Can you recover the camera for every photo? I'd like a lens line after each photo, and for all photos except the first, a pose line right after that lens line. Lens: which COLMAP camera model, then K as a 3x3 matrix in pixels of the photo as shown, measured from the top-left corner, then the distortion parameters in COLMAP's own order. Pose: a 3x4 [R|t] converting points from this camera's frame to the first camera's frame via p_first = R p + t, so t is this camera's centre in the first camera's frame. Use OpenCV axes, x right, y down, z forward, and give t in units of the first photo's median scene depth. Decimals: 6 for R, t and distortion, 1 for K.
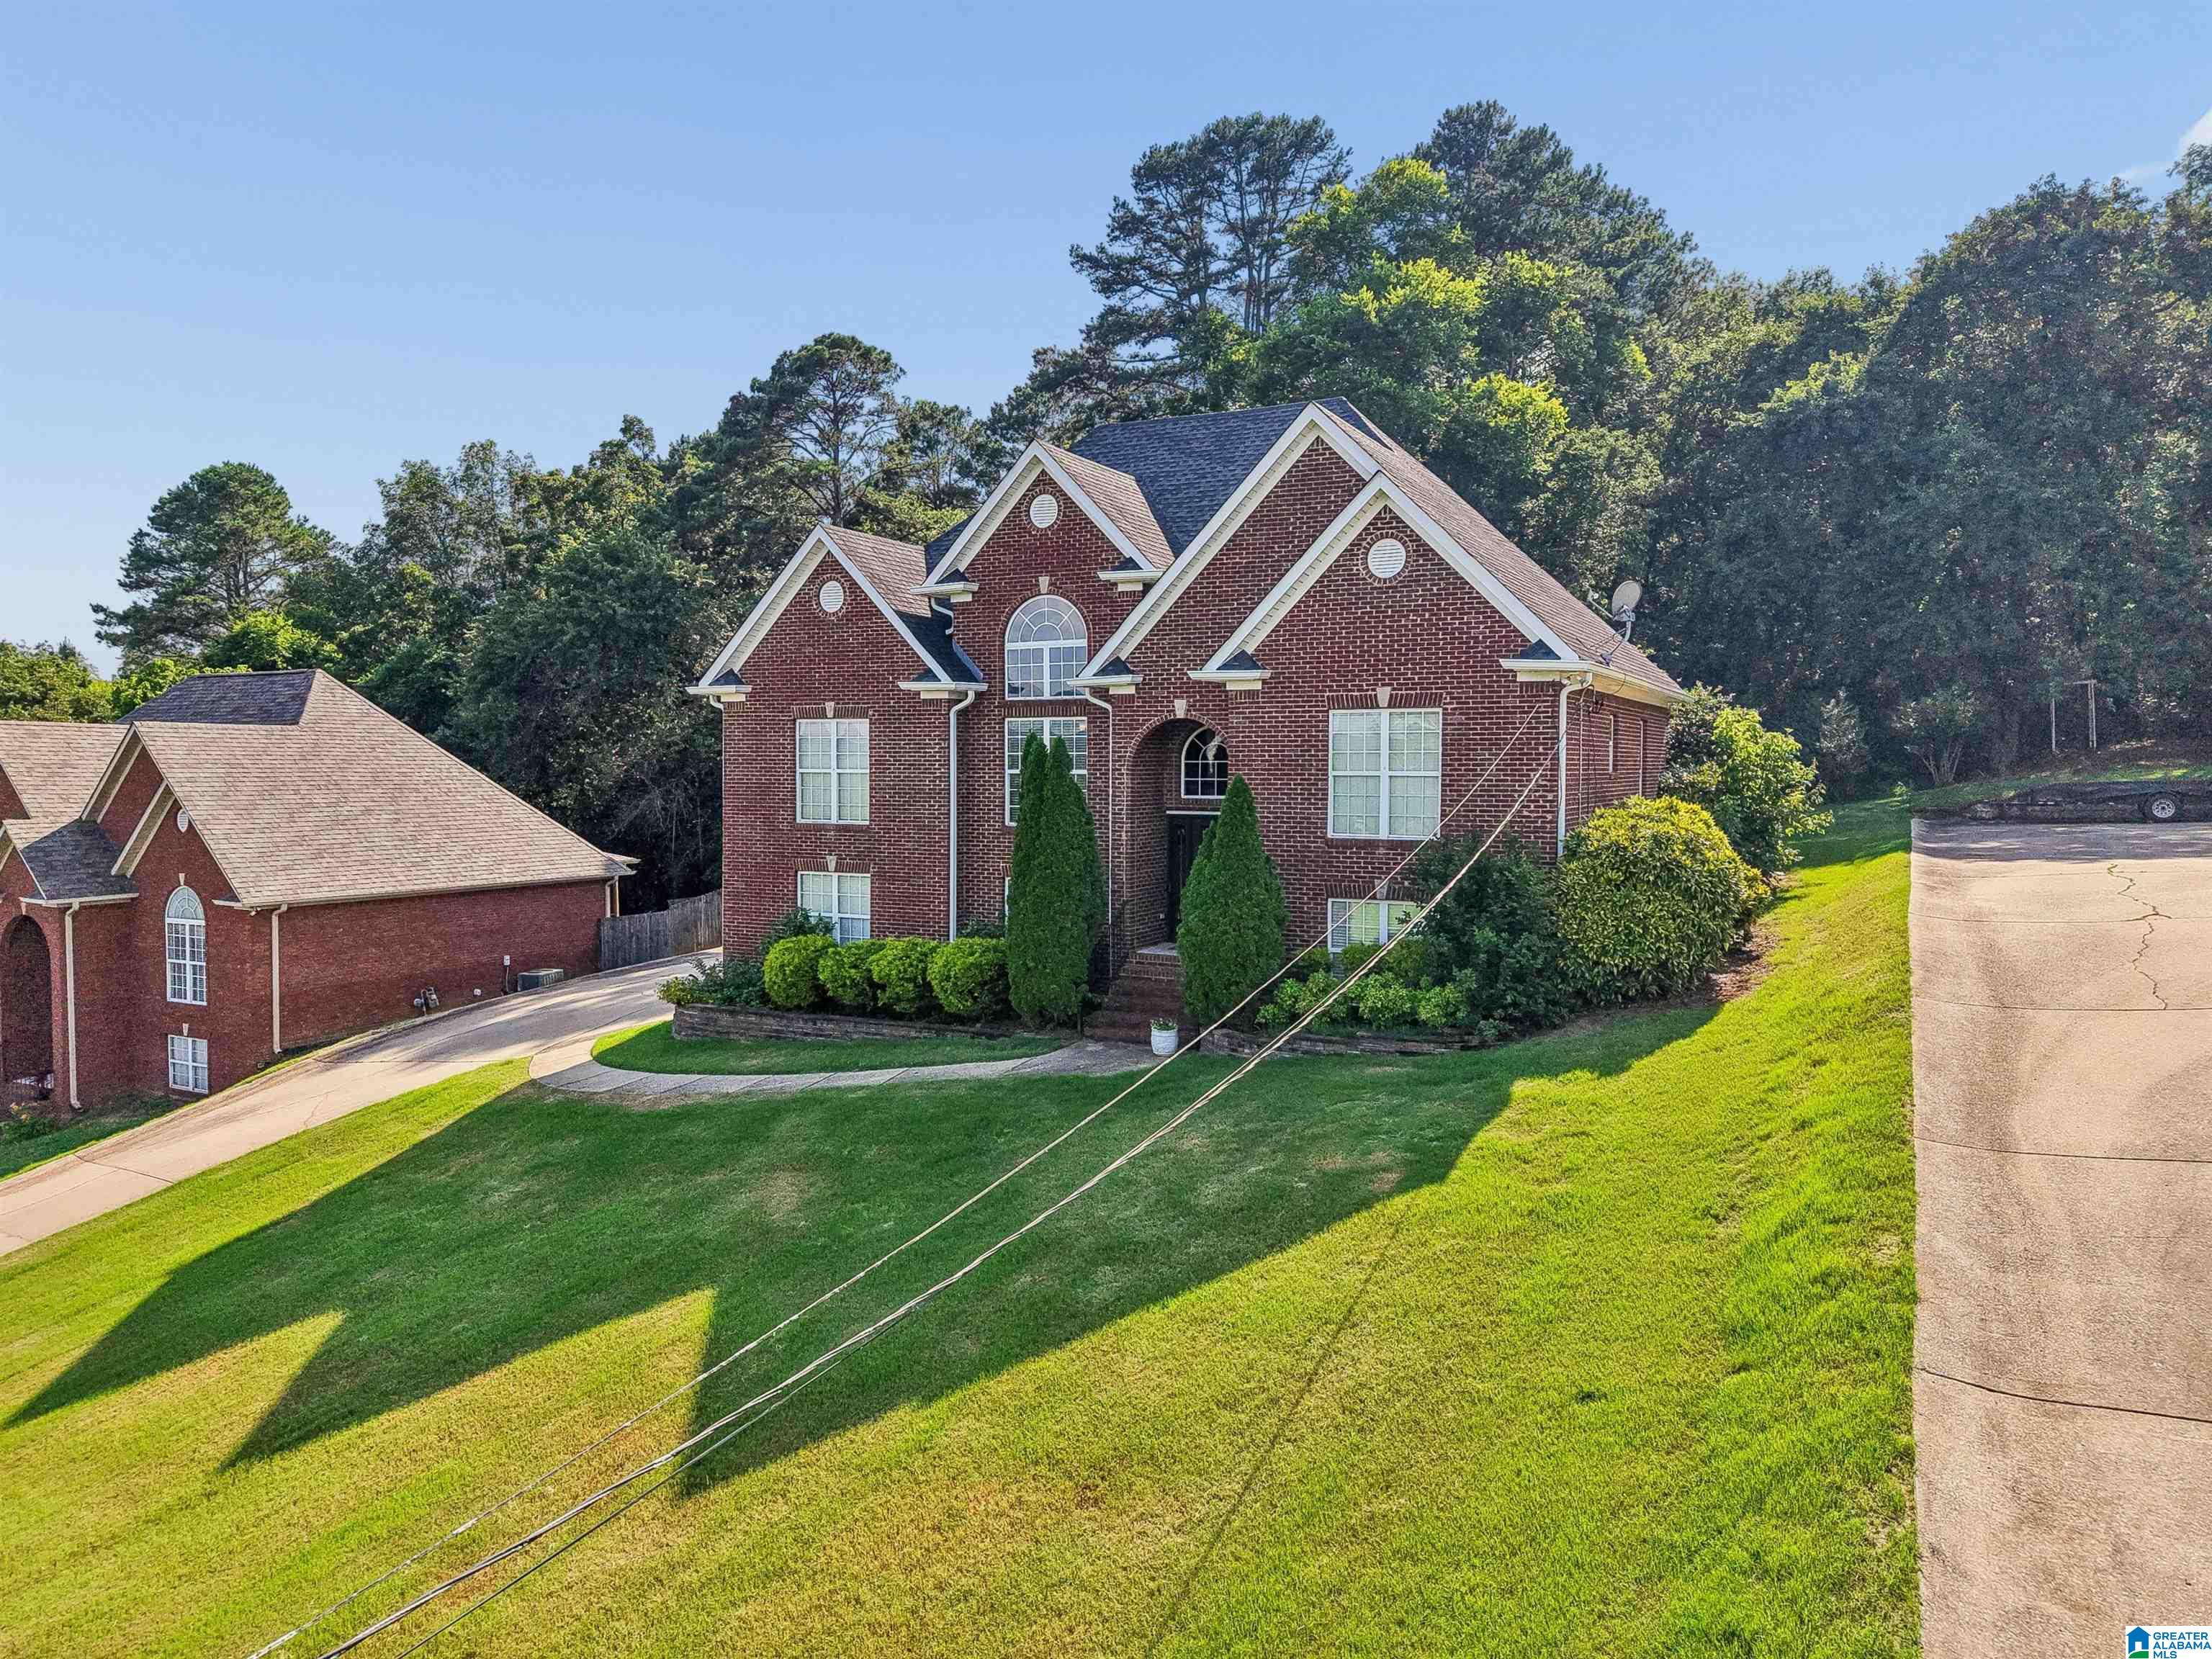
lens RADIAL K [[1503.3, 0, 1106.0], [0, 1503.3, 829.5], [0, 0, 1]] dist [-0.000225, -0.000492]
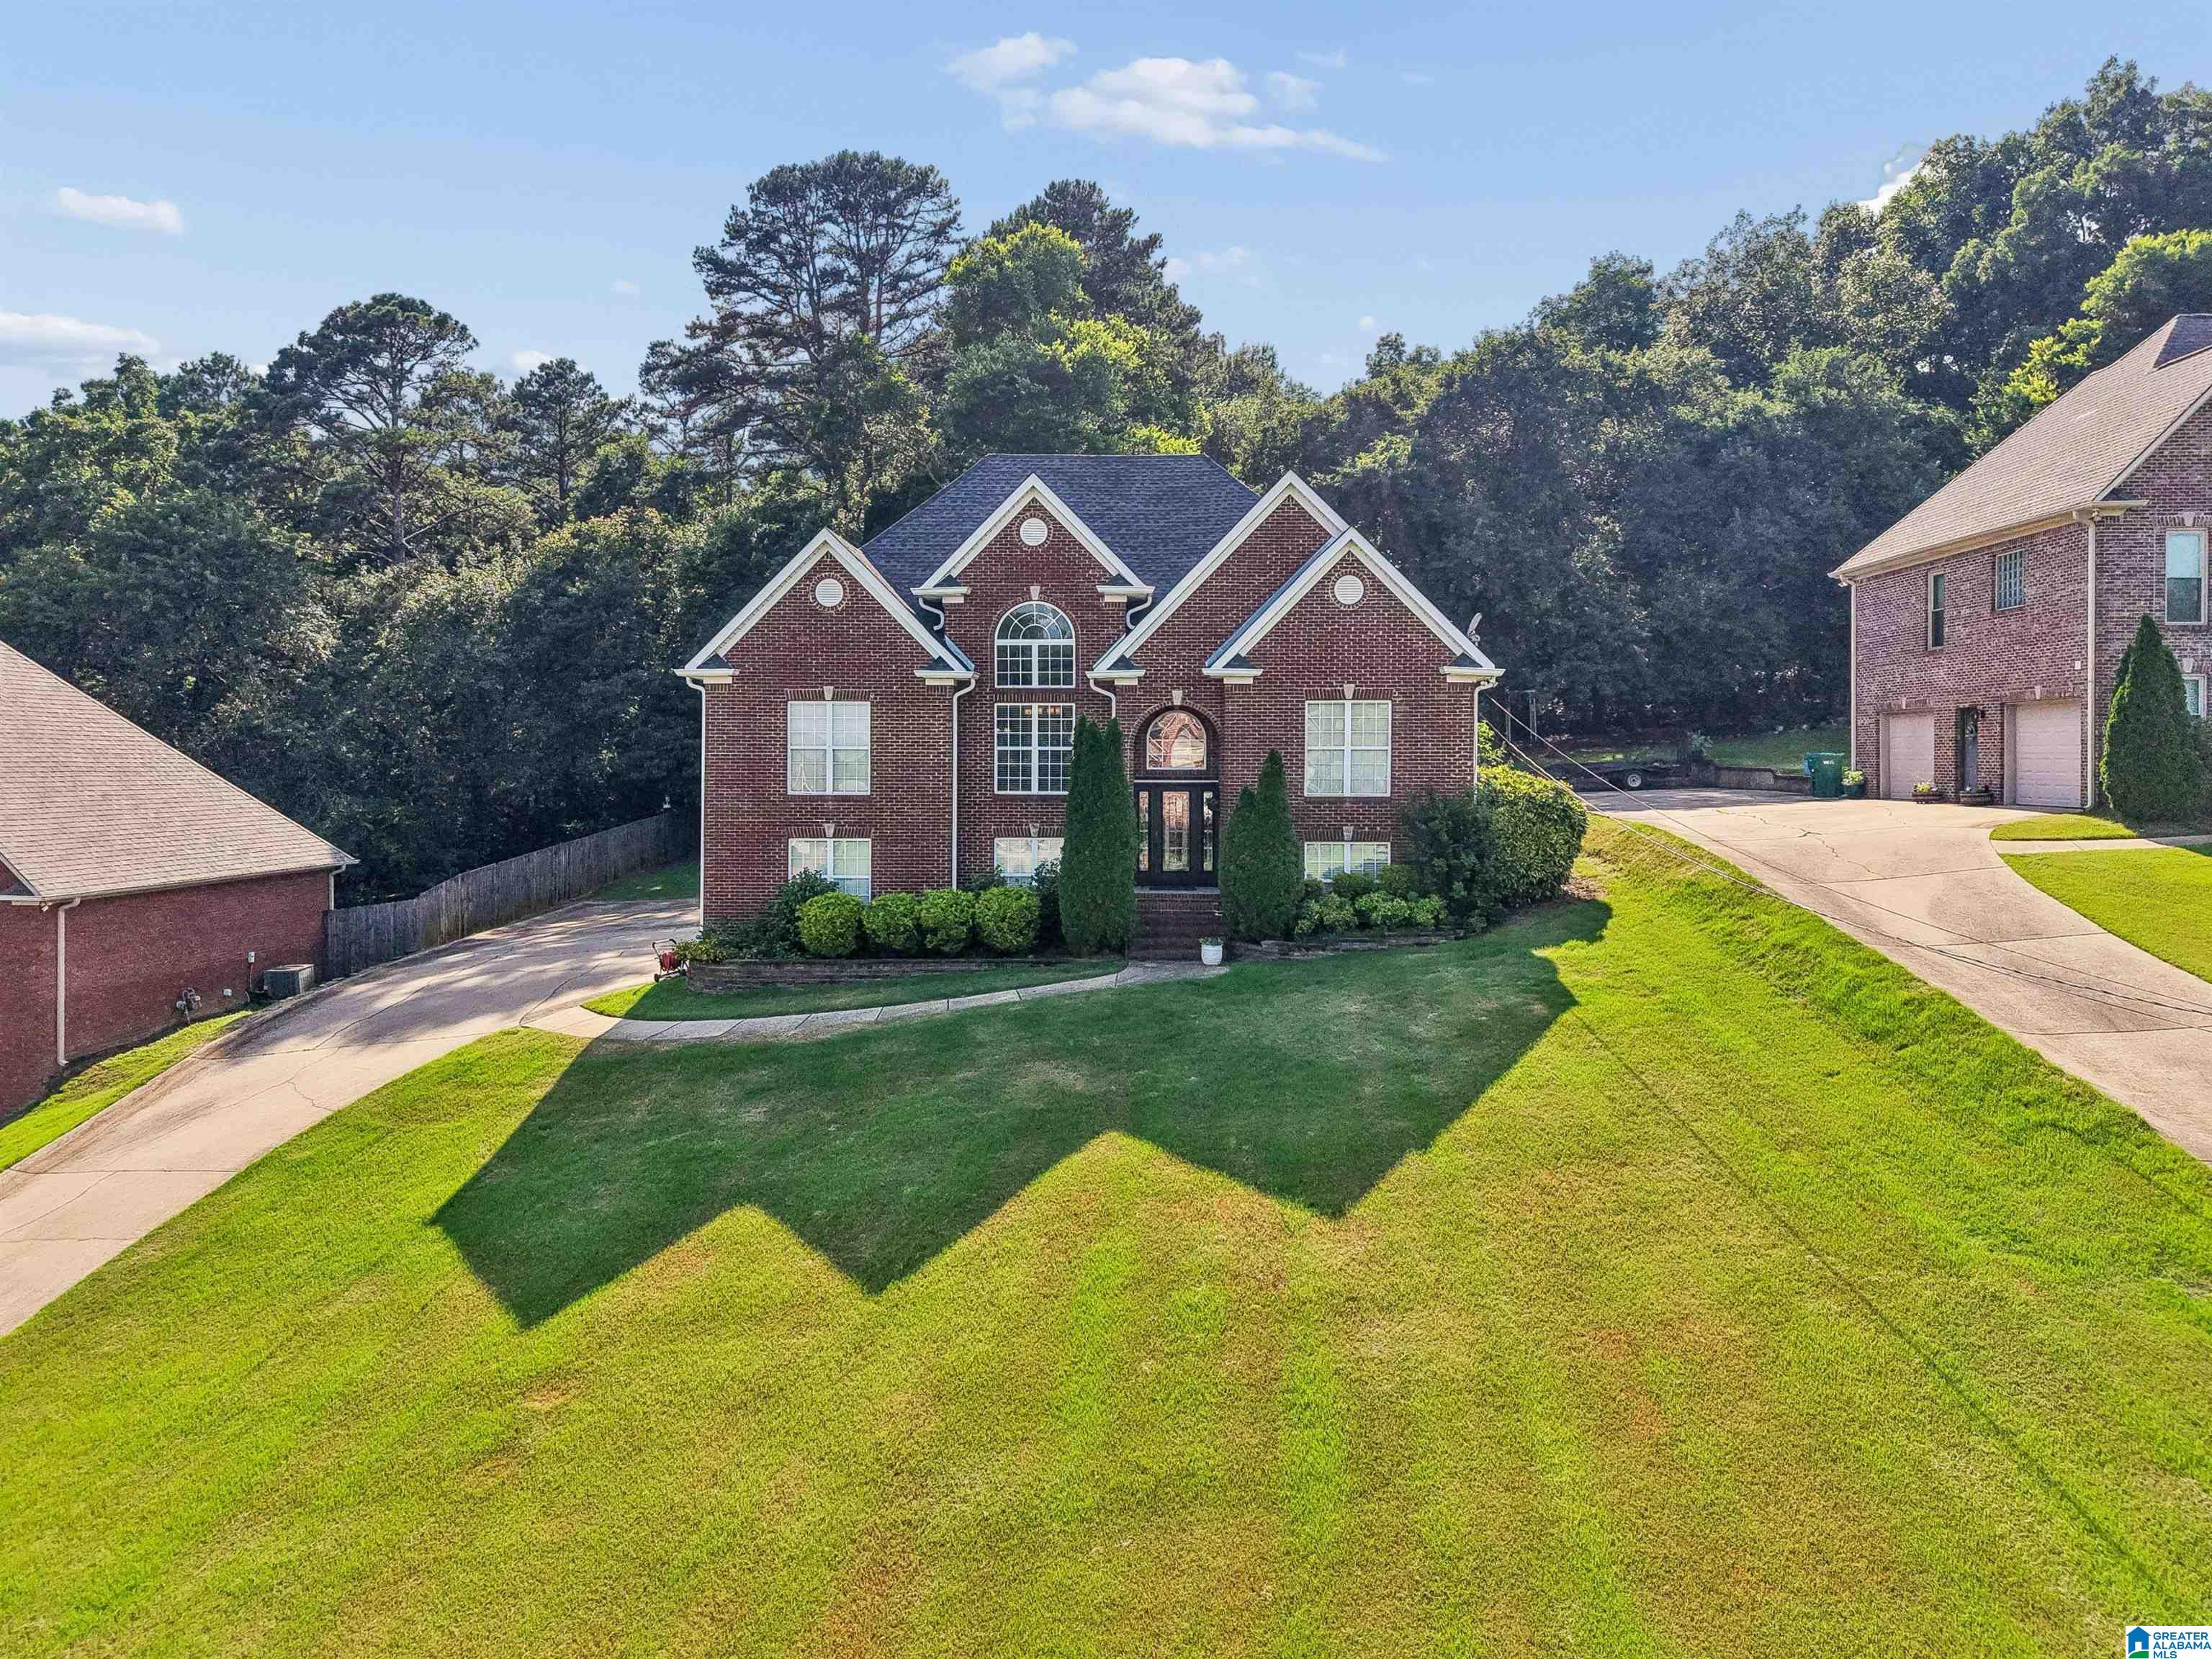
lens RADIAL K [[1534.2, 0, 1103.2], [0, 1534.2, 799.0], [0, 0, 1]] dist [0.003410, 0.001967]
pose [[0.898826, -0.010279, 0.438186, -0.498721], [0.018821, 0.999708, -0.015155, 0.020608], [-0.437902, 0.021869, 0.898757, -0.116944]]
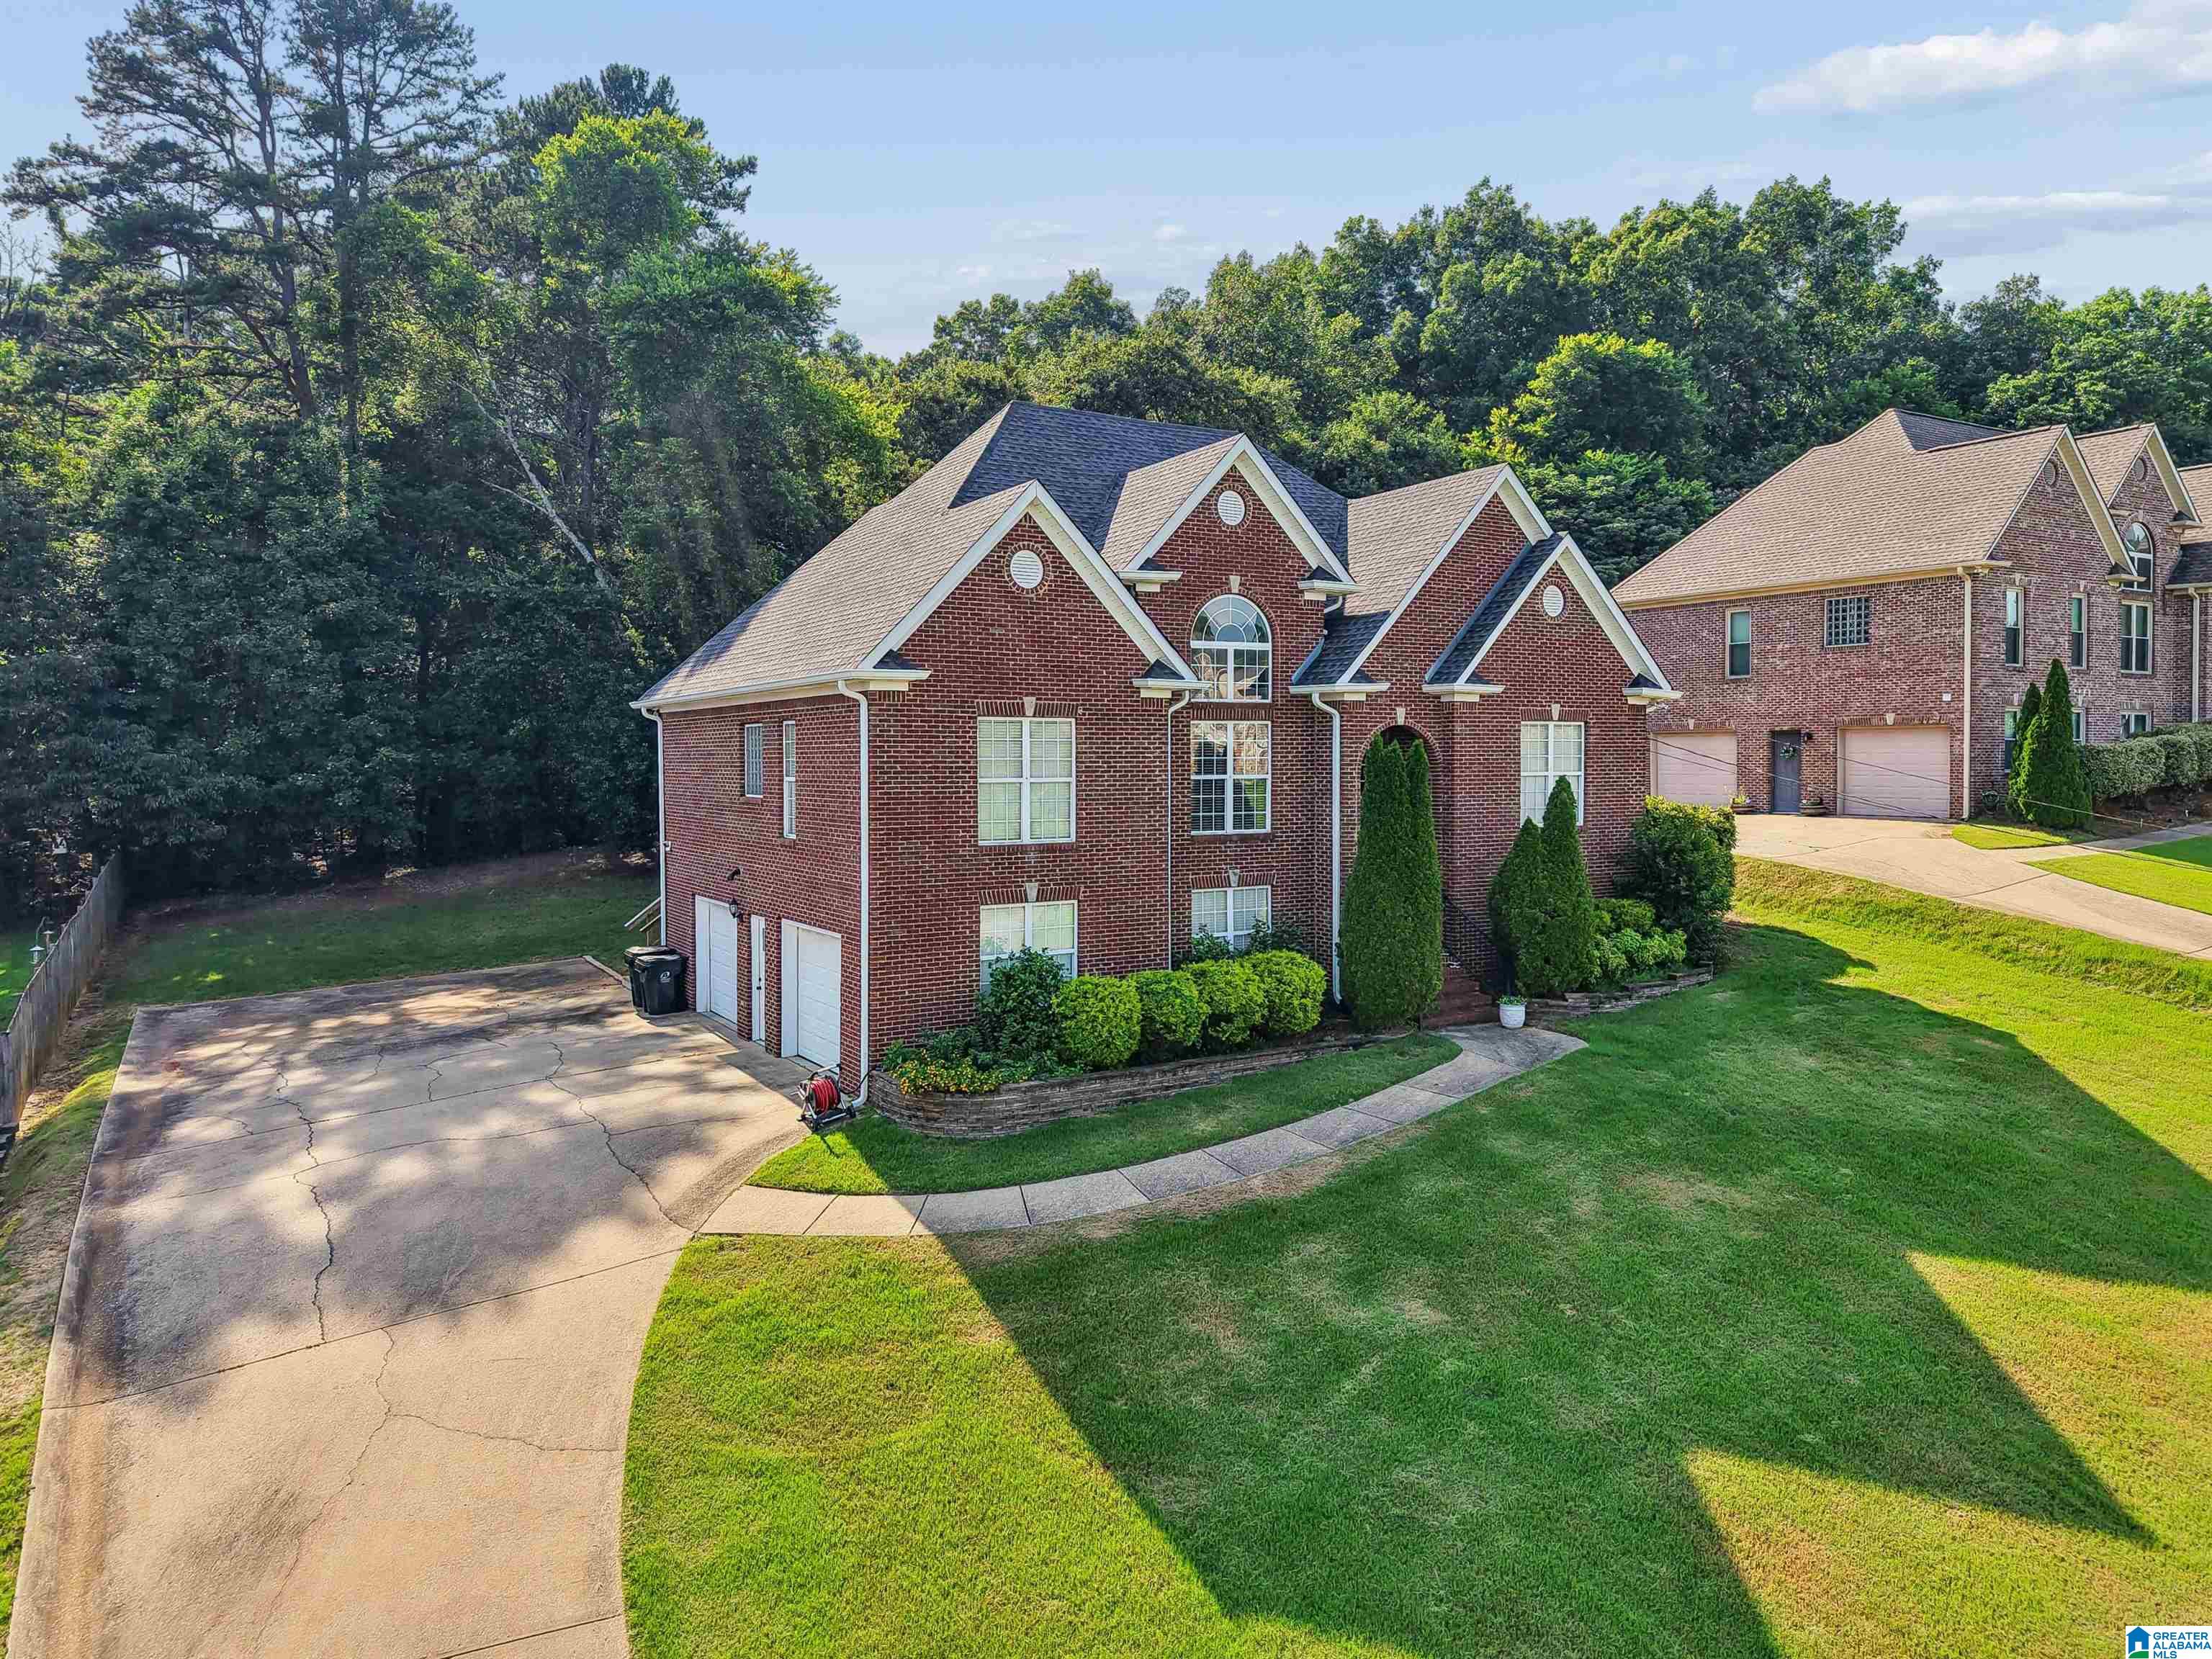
lens RADIAL K [[1534.2, 0, 1103.2], [0, 1534.2, 799.0], [0, 0, 1]] dist [0.003410, 0.001967]
pose [[0.510237, -0.024199, 0.859693, -0.879816], [0.042935, 0.999074, 0.002640, -0.028397], [-0.858961, 0.035564, 0.510804, 0.535824]]
